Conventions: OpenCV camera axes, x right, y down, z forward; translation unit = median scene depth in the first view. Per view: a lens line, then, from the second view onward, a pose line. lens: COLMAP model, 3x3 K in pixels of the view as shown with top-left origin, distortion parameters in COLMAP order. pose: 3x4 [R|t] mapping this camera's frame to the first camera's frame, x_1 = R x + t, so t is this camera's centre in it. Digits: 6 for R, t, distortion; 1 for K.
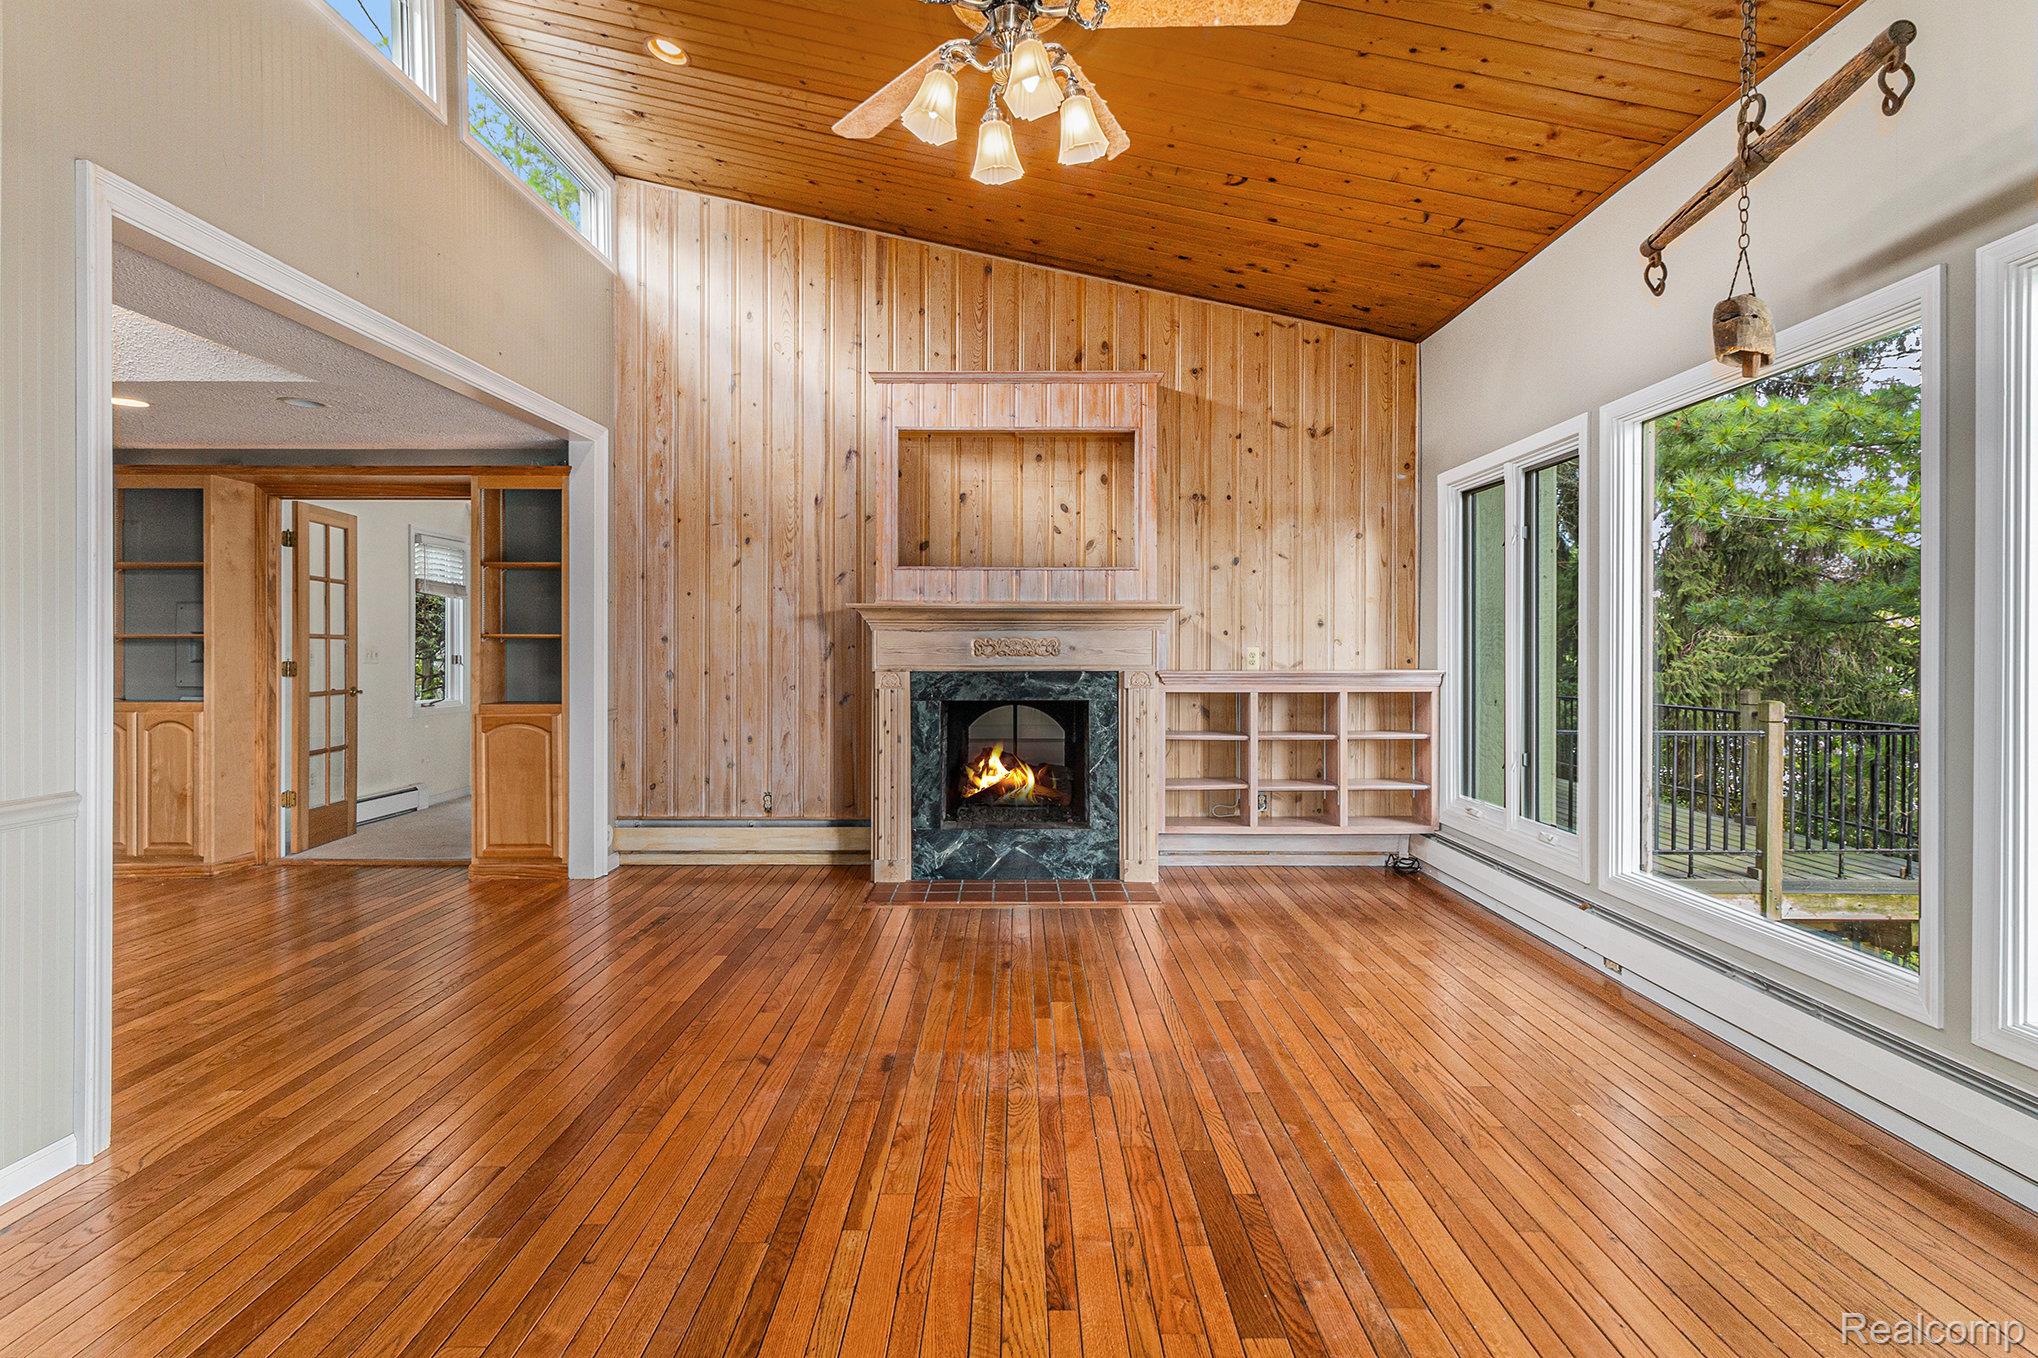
lens RADIAL K [[934.9, 0, 1026.2], [0, 934.9, 651.6], [0, 0, 1]] dist [-0.001248, 0.001176]
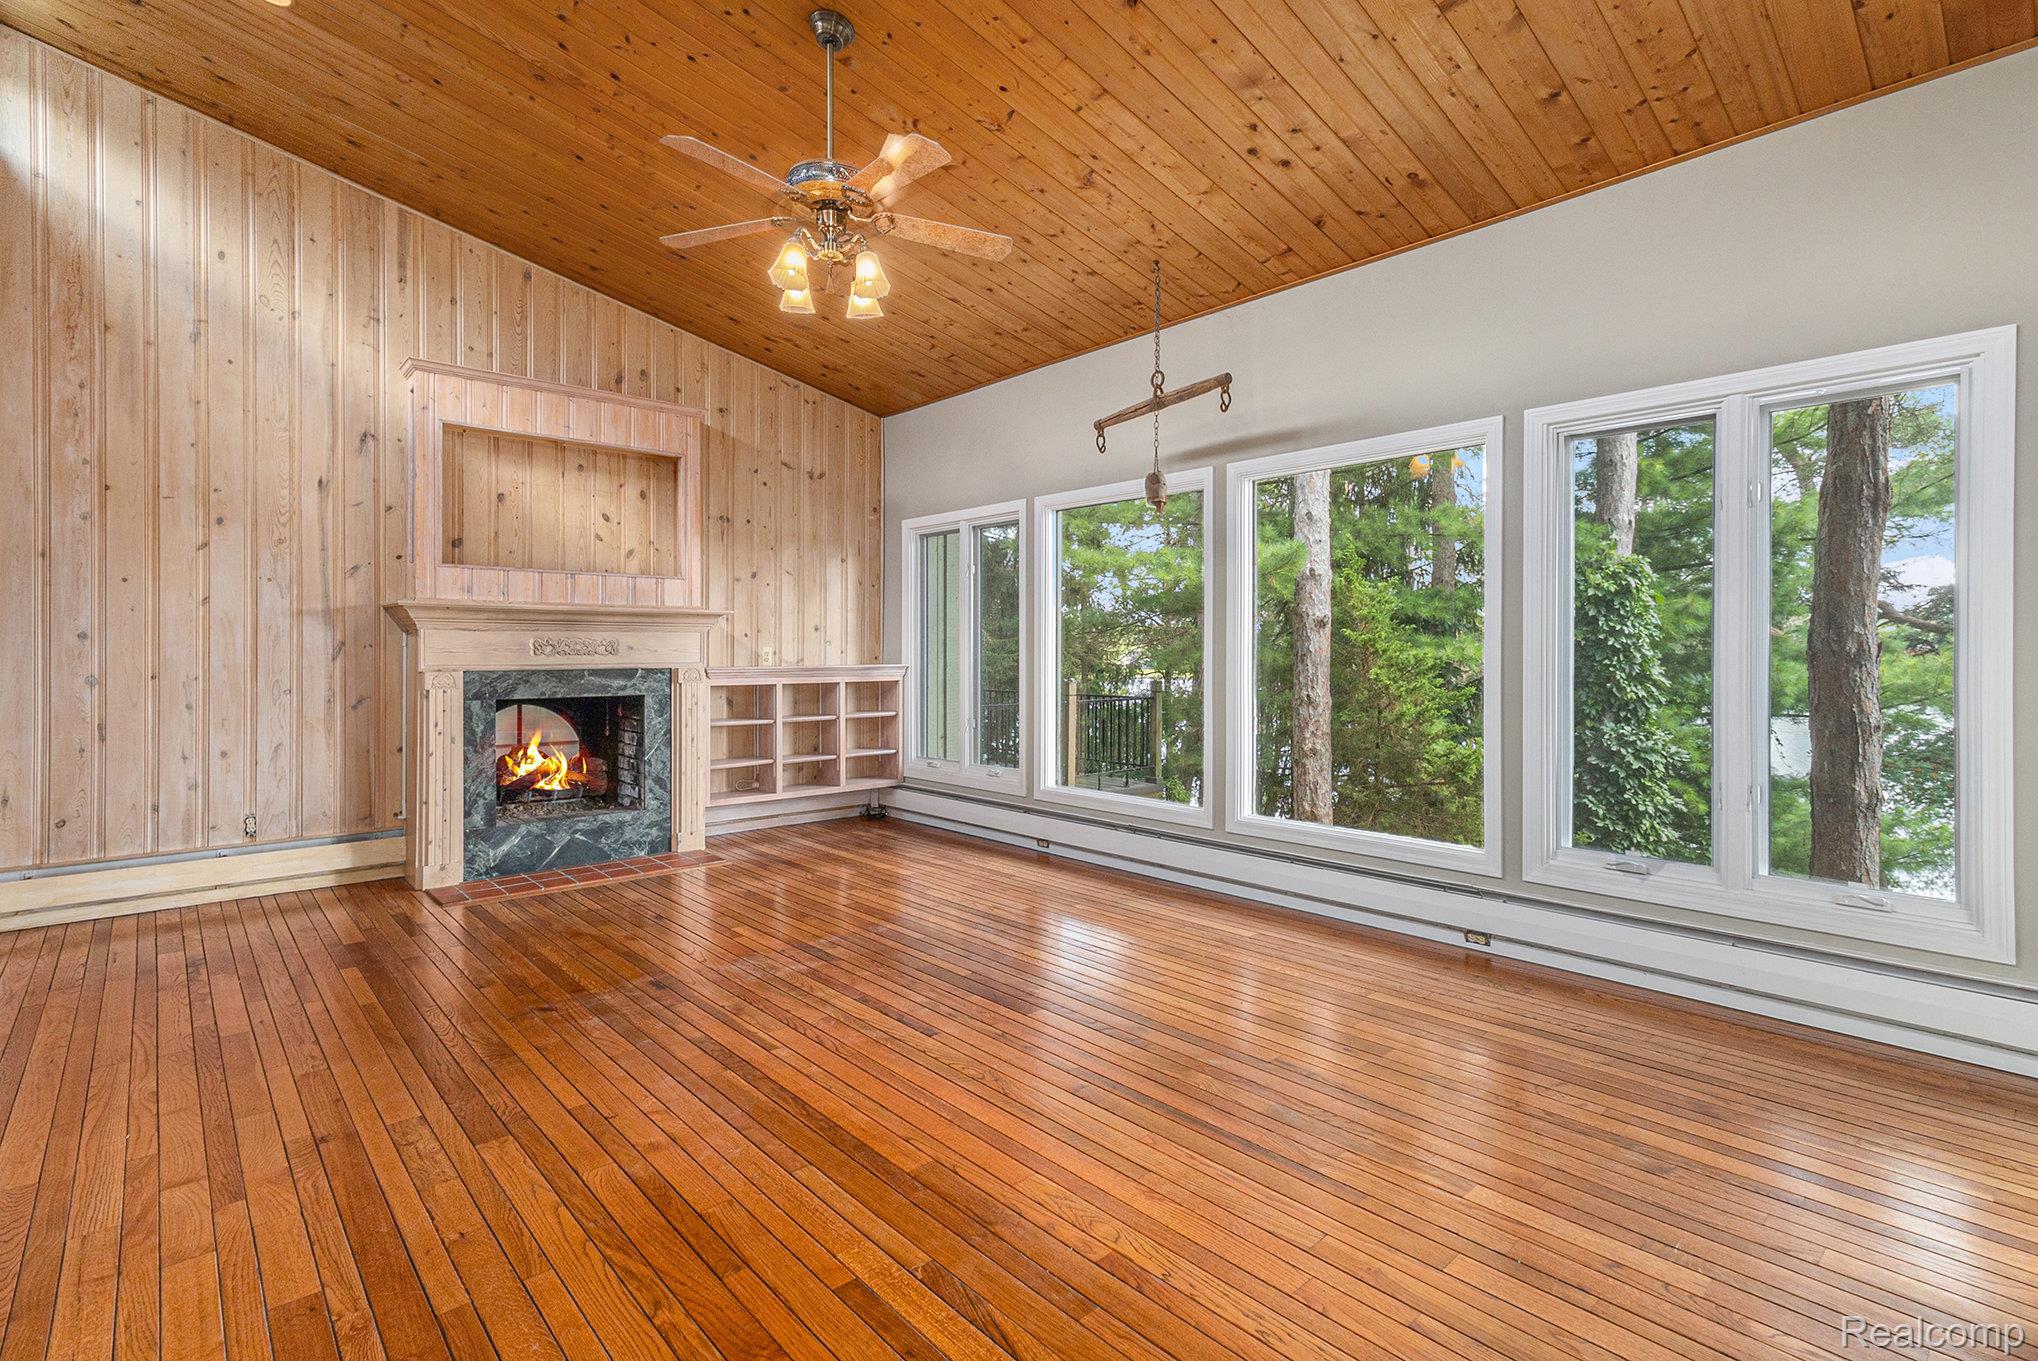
lens RADIAL K [[934.9, 0, 1024.1], [0, 934.9, 667.6], [0, 0, 1]] dist [-0.001248, 0.001176]
pose [[0.743170, -0.012532, 0.668986, -0.325732], [0.000765, 0.999840, 0.017881, 0.000253], [-0.669103, -0.012777, 0.743060, -0.123936]]
